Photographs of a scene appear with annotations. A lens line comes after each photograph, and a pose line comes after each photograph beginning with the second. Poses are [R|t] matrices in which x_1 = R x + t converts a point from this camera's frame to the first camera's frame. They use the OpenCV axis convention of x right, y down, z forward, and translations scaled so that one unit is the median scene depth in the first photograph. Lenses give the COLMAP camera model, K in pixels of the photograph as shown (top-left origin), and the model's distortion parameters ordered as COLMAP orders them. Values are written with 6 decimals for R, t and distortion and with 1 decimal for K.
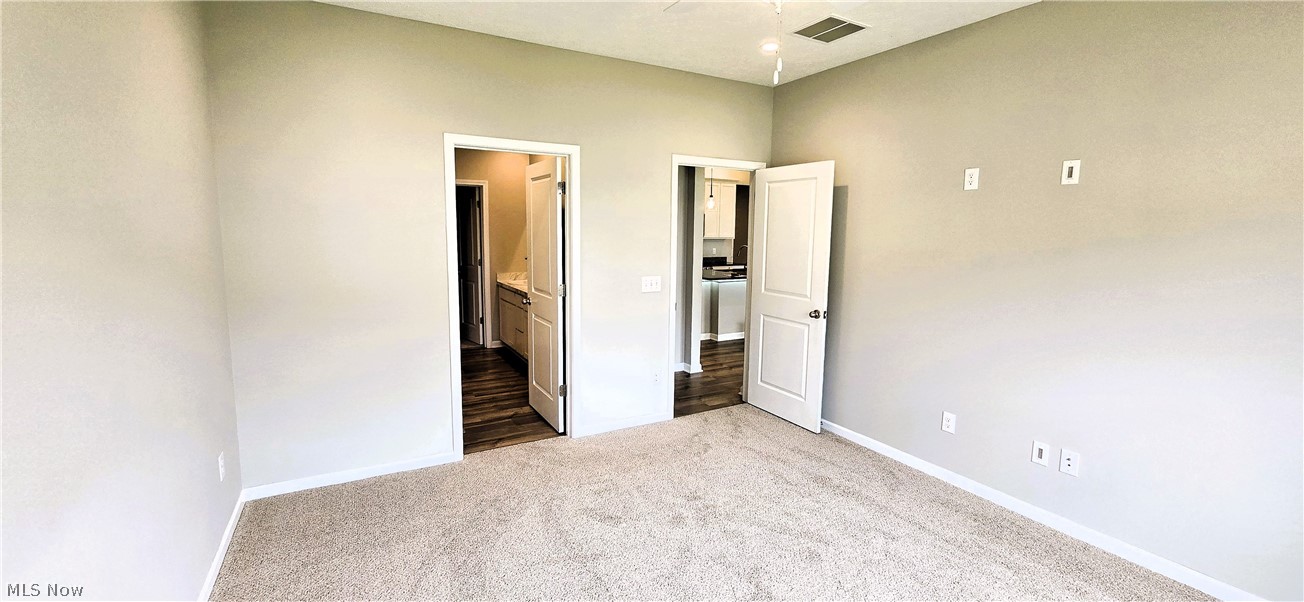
lens RADIAL K [[531.8, 0, 651.9], [0, 531.8, 295.5], [0, 0, 1]] dist [0.001981, -0.000065]
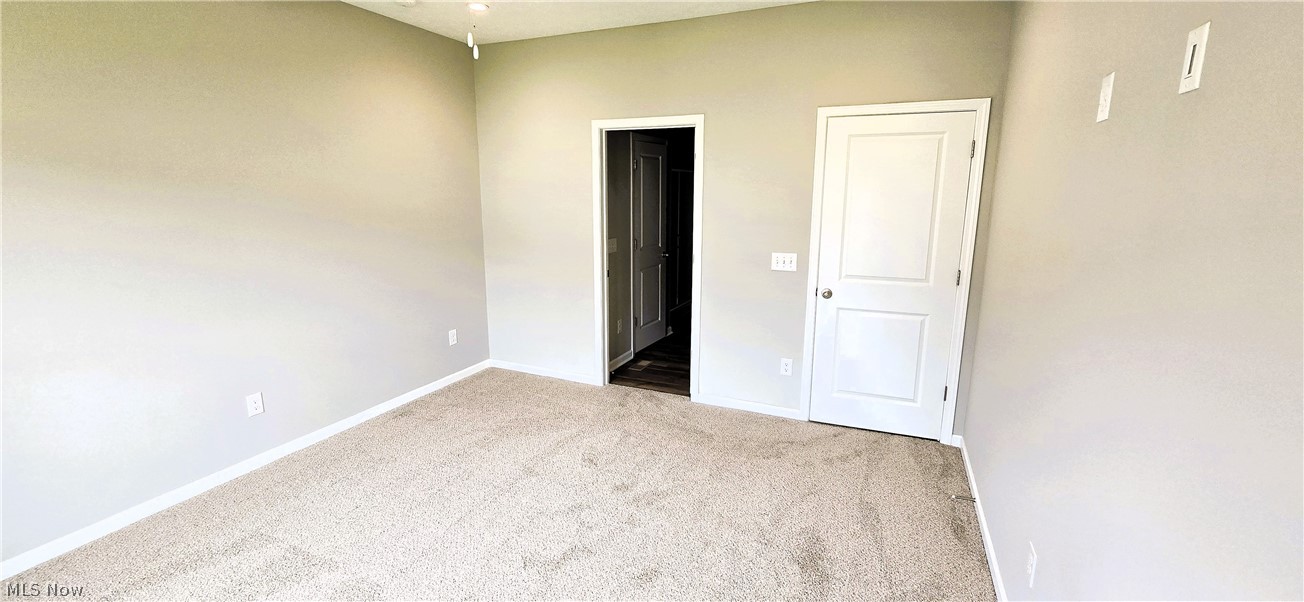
lens RADIAL K [[531.8, 0, 657.7], [0, 531.8, 299.6], [0, 0, 1]] dist [0.001981, -0.000065]
pose [[0.612181, 0.155959, -0.775184, 0.591703], [-0.110994, 0.987598, 0.111040, -0.036122], [0.782888, 0.018065, 0.621900, 0.303647]]
